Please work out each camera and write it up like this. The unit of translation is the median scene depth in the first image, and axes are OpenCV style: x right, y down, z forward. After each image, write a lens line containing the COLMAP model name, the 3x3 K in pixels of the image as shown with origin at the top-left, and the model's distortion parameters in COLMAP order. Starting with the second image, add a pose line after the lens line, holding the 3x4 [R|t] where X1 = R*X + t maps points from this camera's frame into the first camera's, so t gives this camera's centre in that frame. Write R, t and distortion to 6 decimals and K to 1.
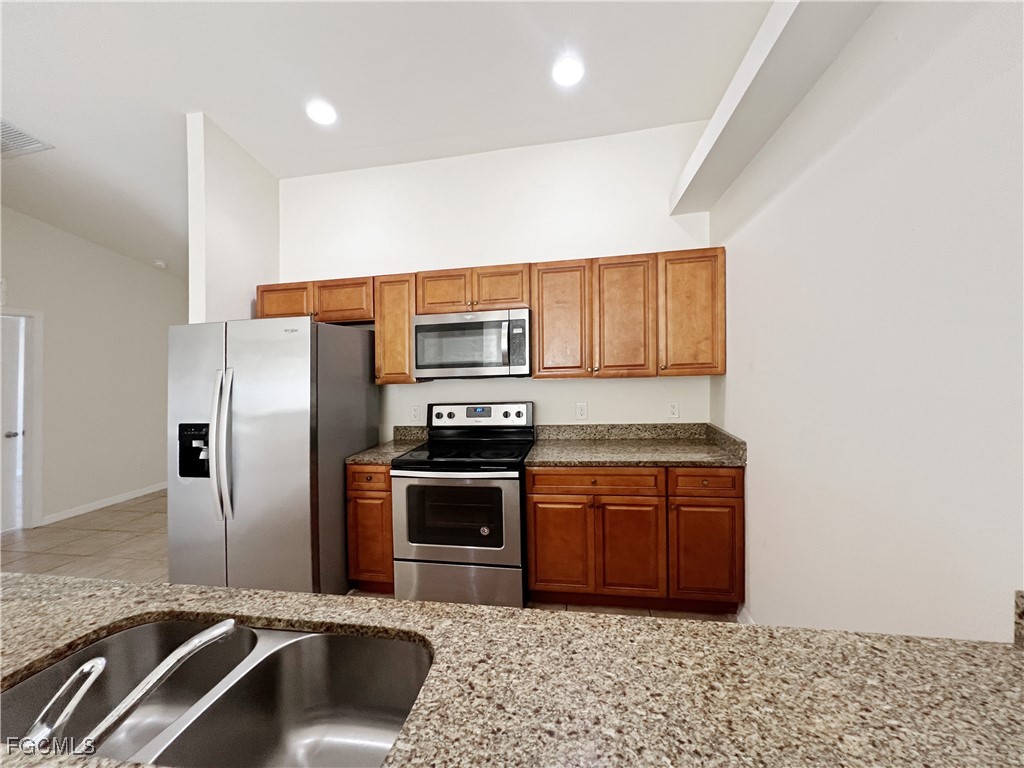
lens RADIAL K [[413.1, 0, 473.1], [0, 413.1, 377.6], [0, 0, 1]] dist [-0.007699, 0.002285]
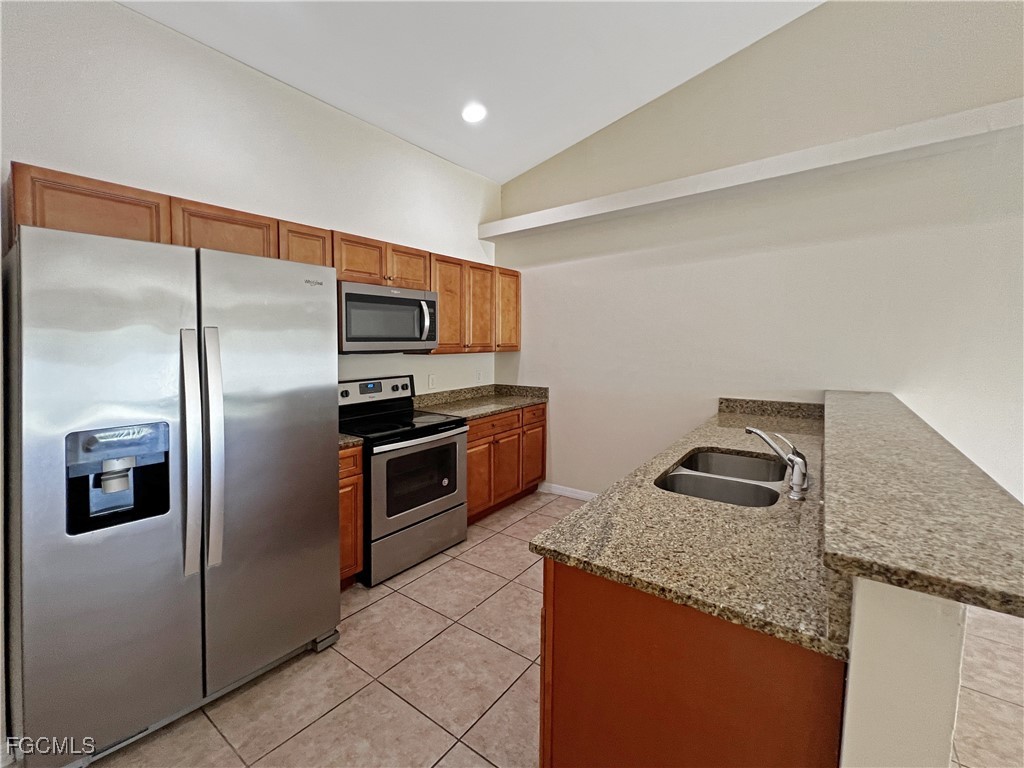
lens RADIAL K [[434.2, 0, 515.6], [0, 434.2, 387.3], [0, 0, 1]] dist [0.009947, -0.001055]
pose [[0.424446, -0.064345, 0.903164, -0.946360], [0.019830, 0.997893, 0.061775, 0.029257], [-0.905236, -0.008310, 0.424828, 0.286992]]
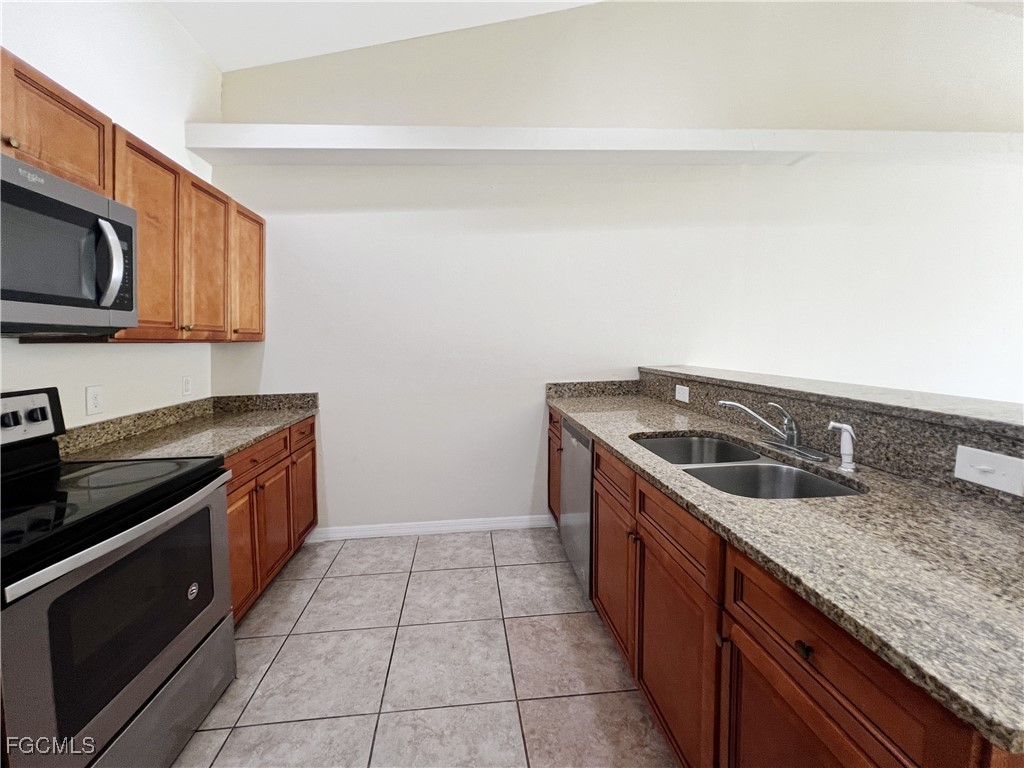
lens RADIAL K [[428.8, 0, 507.3], [0, 428.8, 384.5], [0, 0, 1]] dist [-0.002698, 0.000790]
pose [[-0.276123, -0.054833, 0.959557, -0.638653], [0.063469, 0.995152, 0.075131, 0.058515], [-0.959025, 0.081647, -0.271304, 0.692733]]
